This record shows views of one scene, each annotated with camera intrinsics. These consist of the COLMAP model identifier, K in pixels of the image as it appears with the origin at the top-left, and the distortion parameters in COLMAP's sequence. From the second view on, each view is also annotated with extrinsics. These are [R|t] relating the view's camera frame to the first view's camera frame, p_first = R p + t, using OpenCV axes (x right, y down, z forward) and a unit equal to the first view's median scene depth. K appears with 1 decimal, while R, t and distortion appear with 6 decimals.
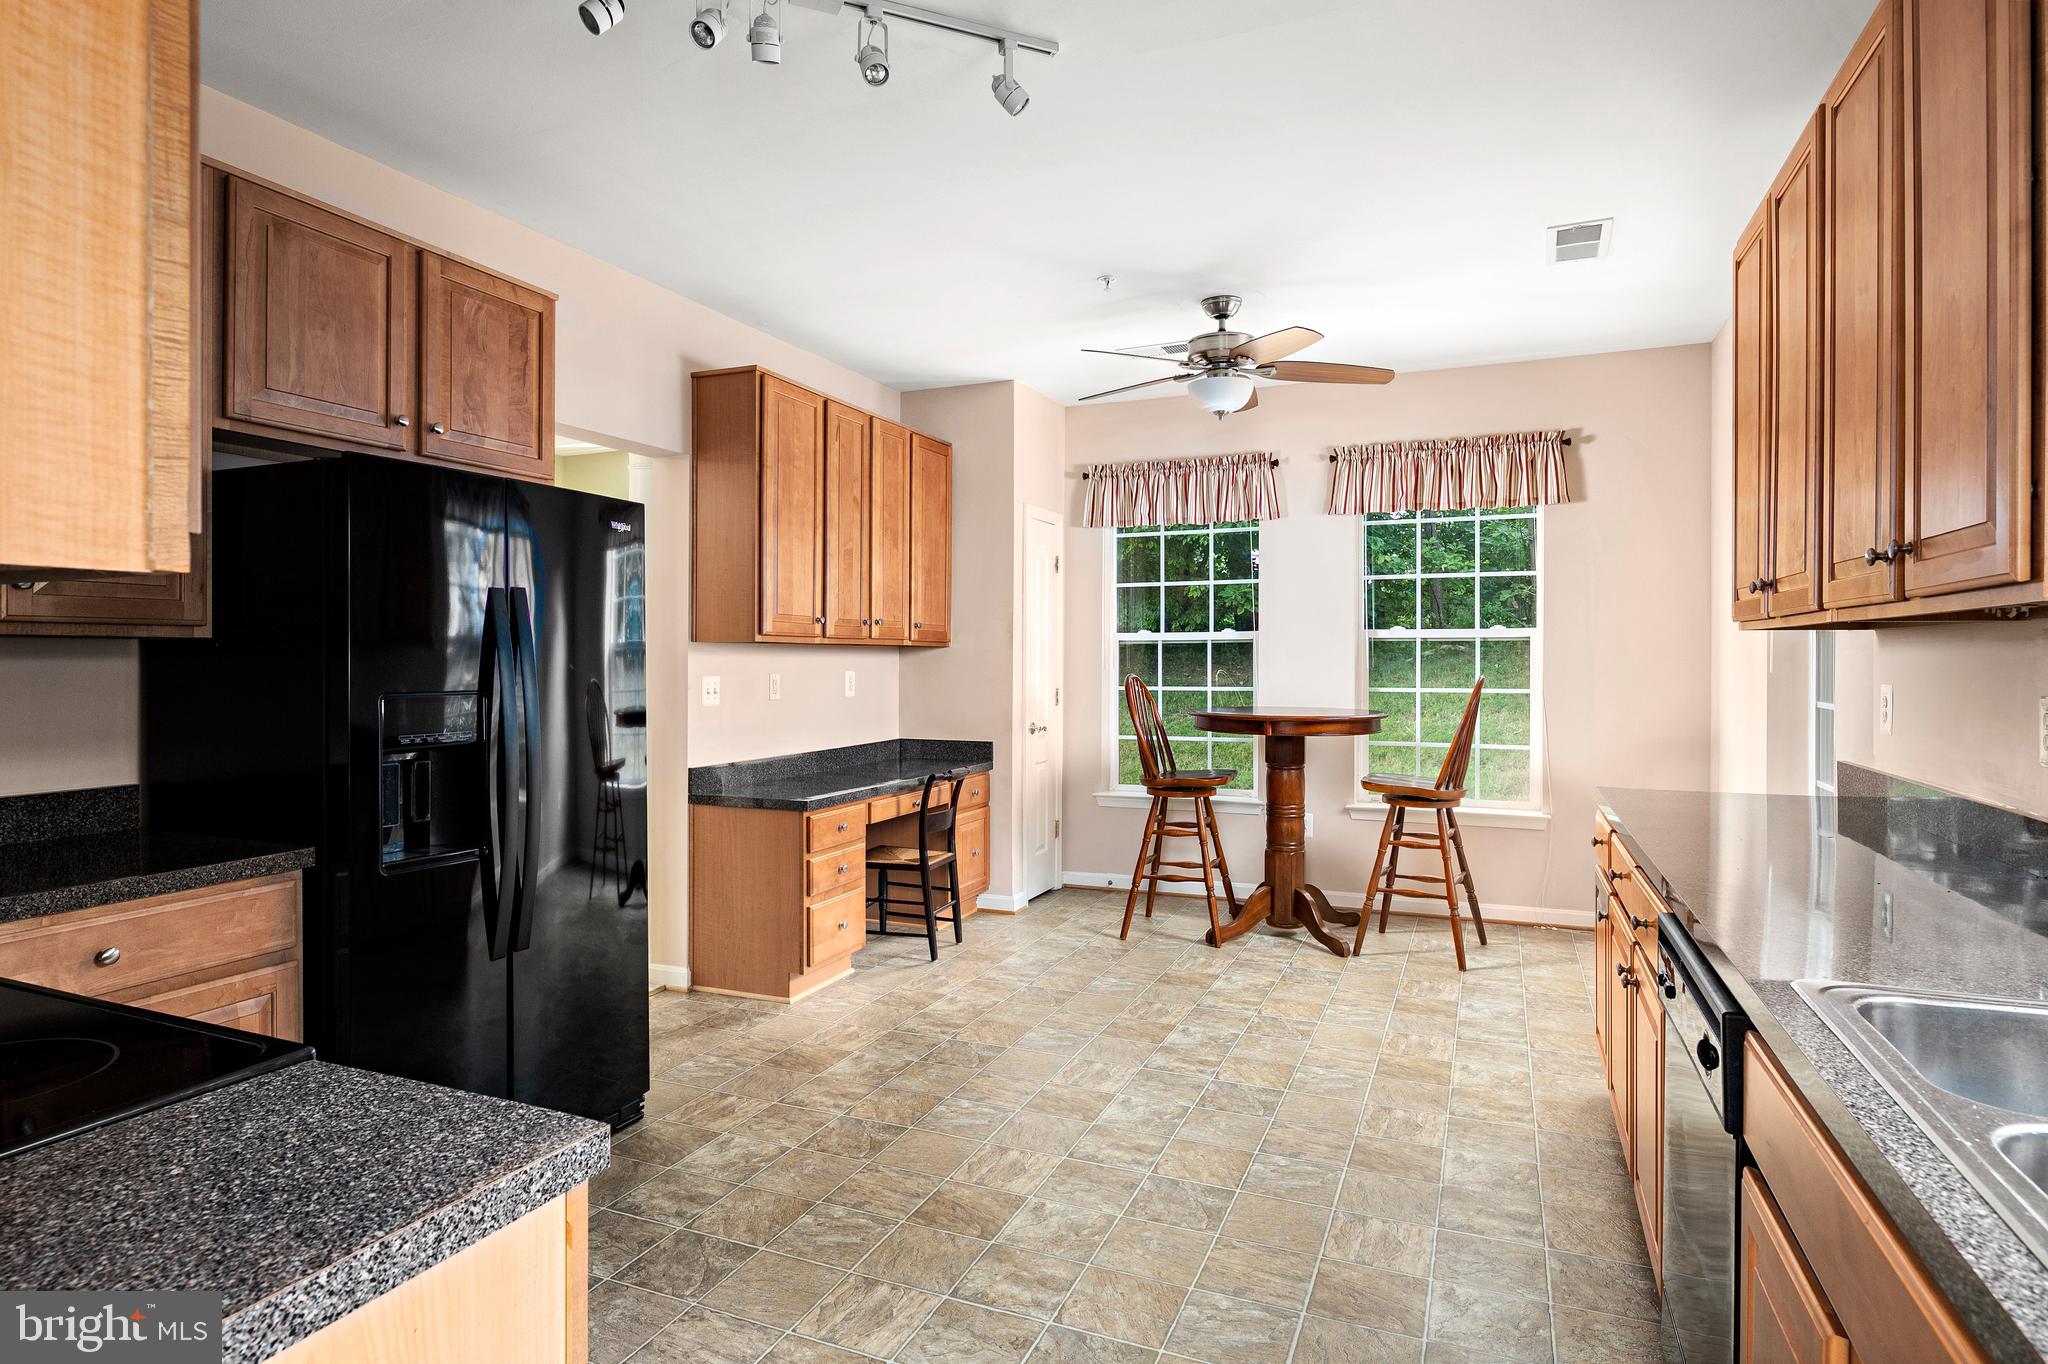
lens RADIAL K [[1109.0, 0, 1013.0], [0, 1109.0, 670.2], [0, 0, 1]] dist [-0.003056, -0.004459]
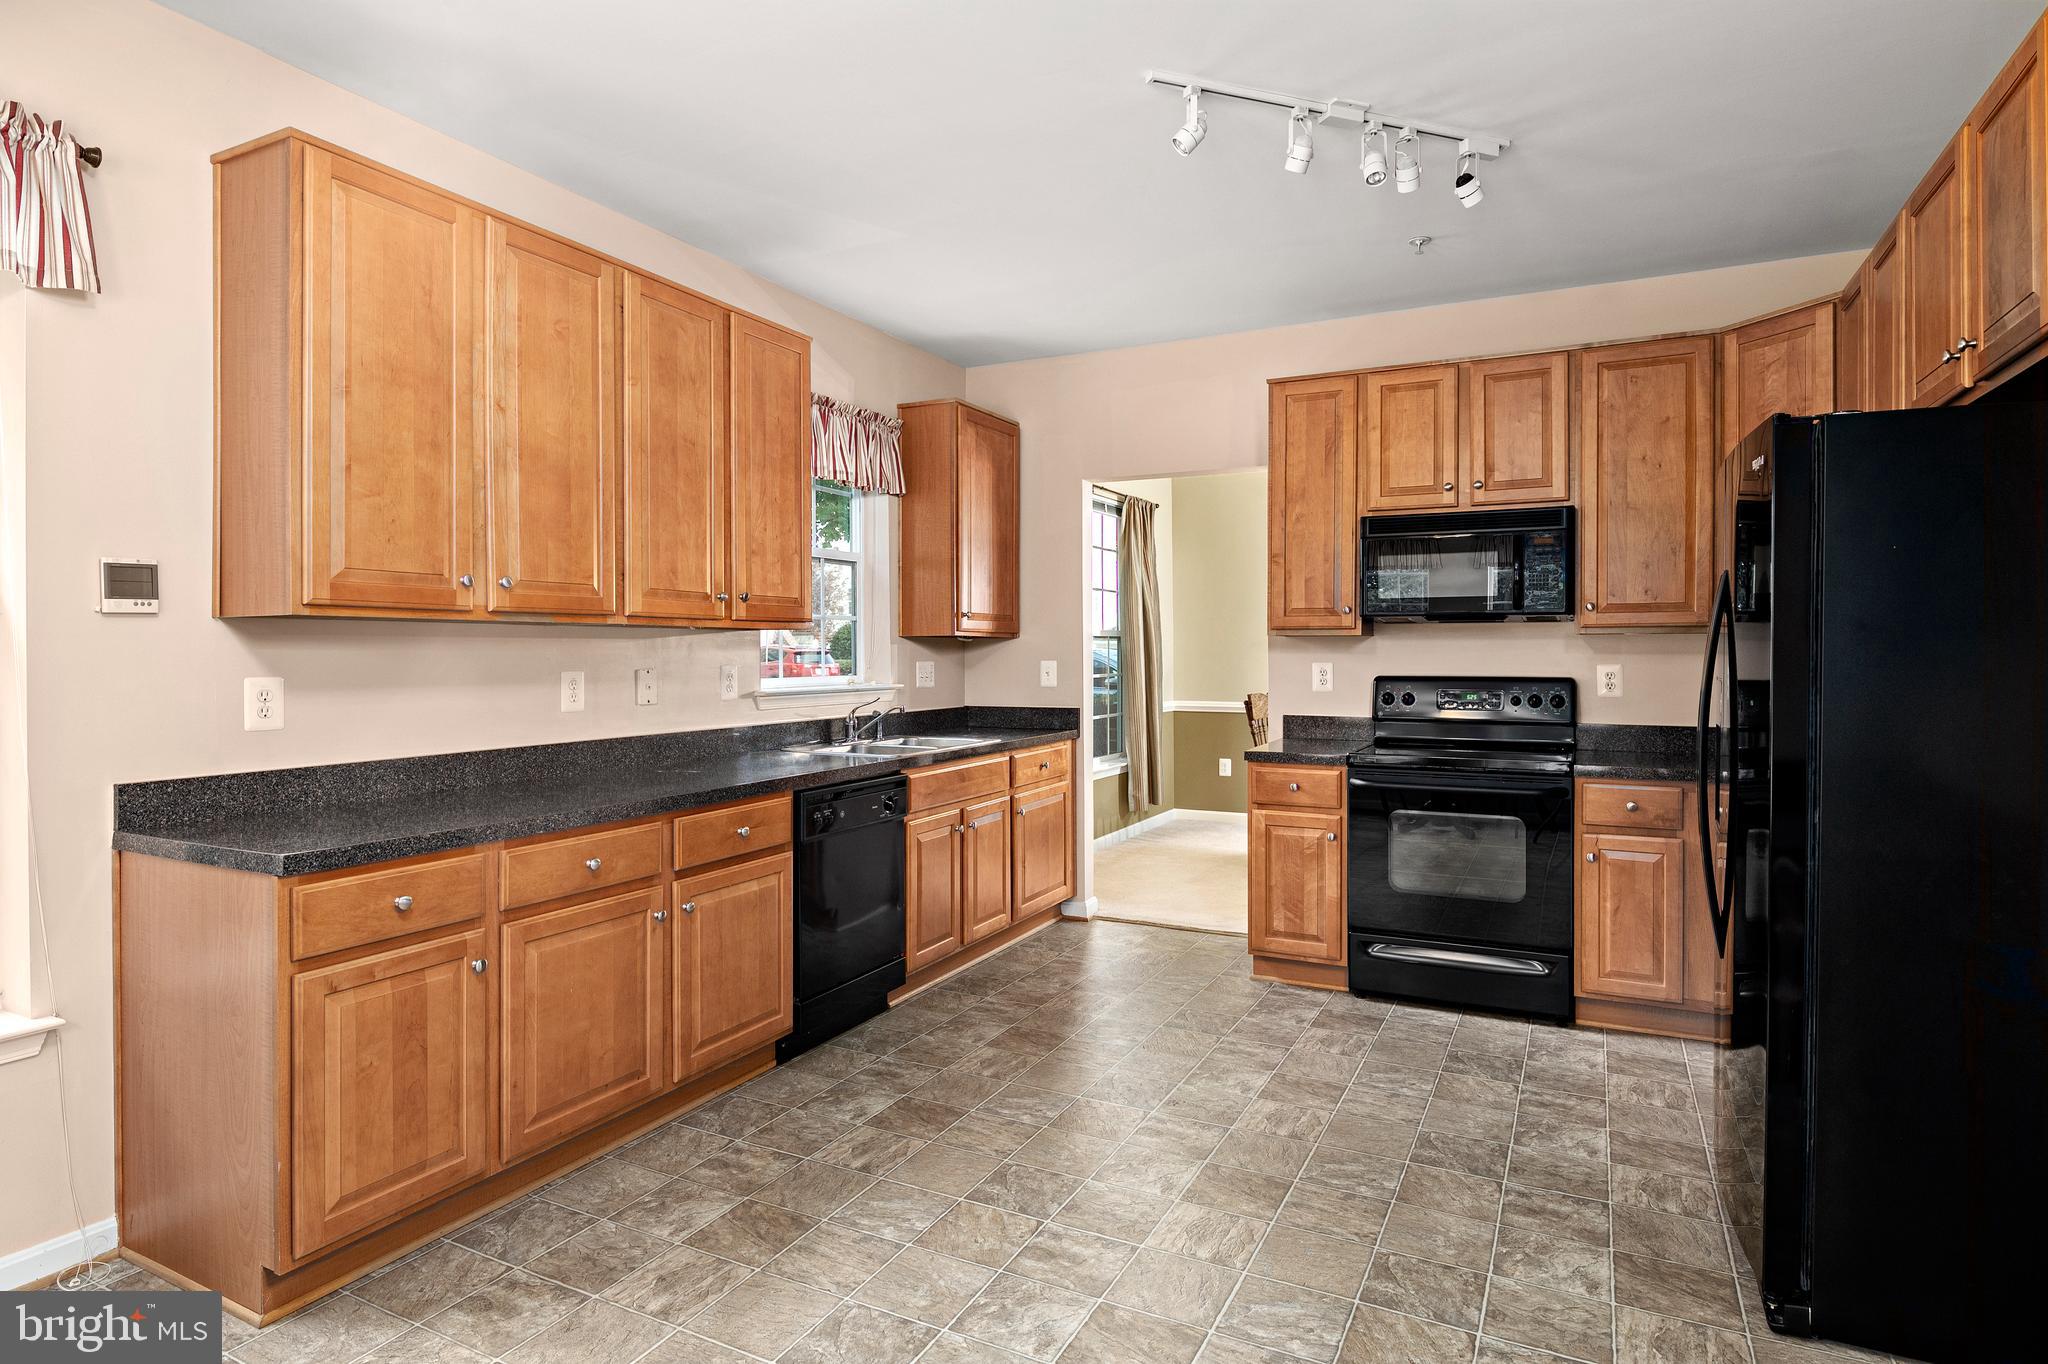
lens RADIAL K [[1109.0, 0, 1026.5], [0, 1109.0, 668.4], [0, 0, 1]] dist [-0.003056, -0.004459]
pose [[-0.998229, 0.001810, 0.059464, 0.088819], [0.003476, 0.999604, 0.027929, -0.019564], [-0.059390, 0.028086, -0.997840, 1.962252]]
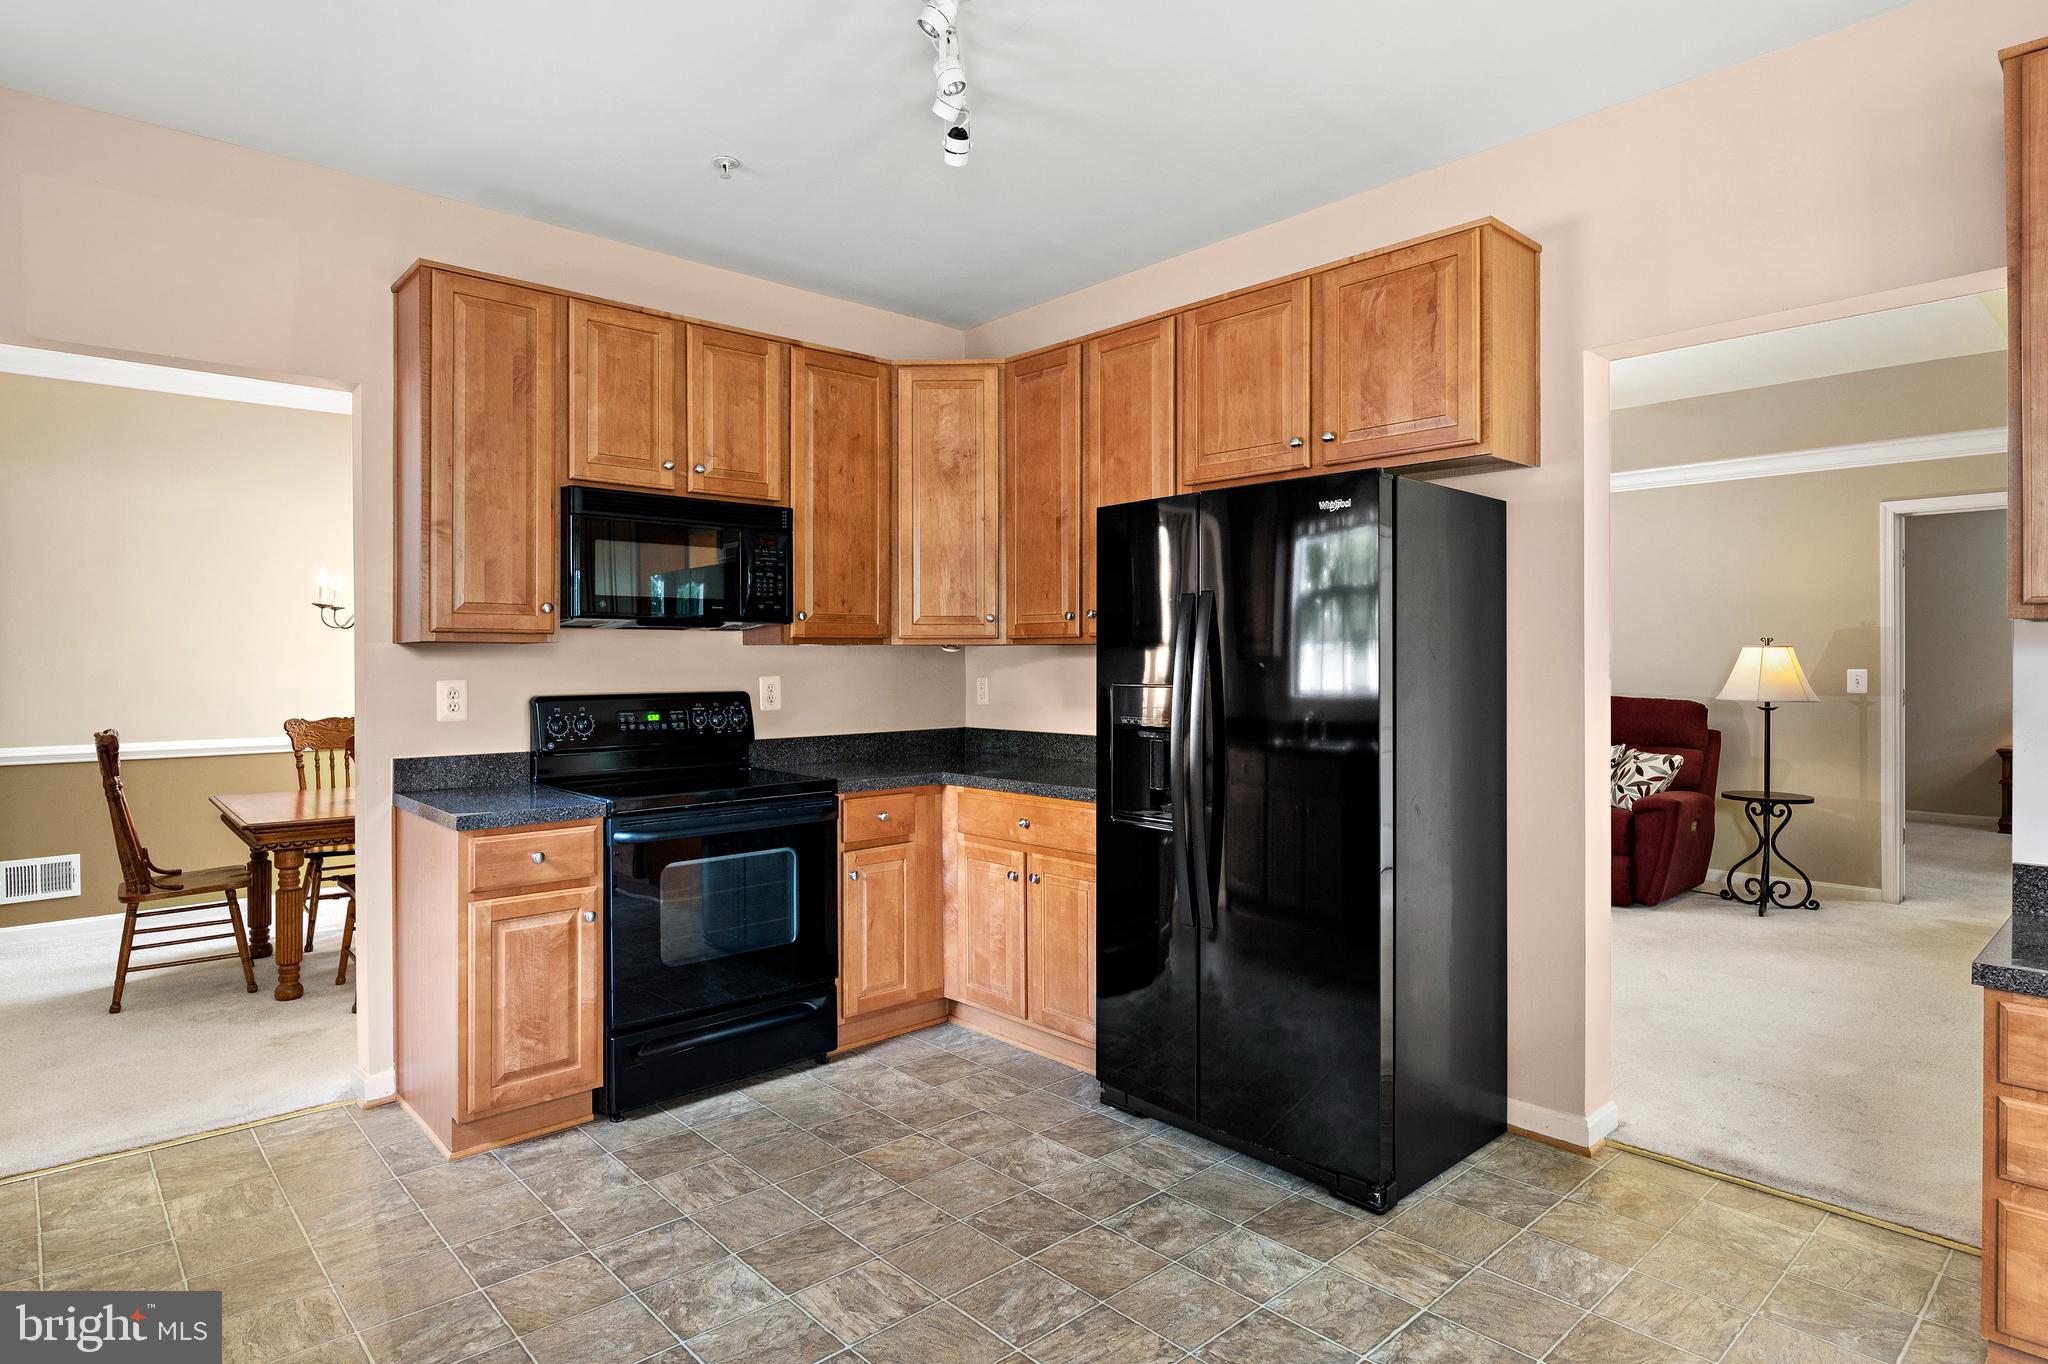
lens RADIAL K [[1109.0, 0, 1021.2], [0, 1109.0, 668.5], [0, 0, 1]] dist [-0.003056, -0.004459]
pose [[-0.405687, 0.010817, -0.913948, 0.608010], [-0.006520, 0.999870, 0.014727, -0.014019], [0.913989, 0.011933, -0.405563, 1.265854]]
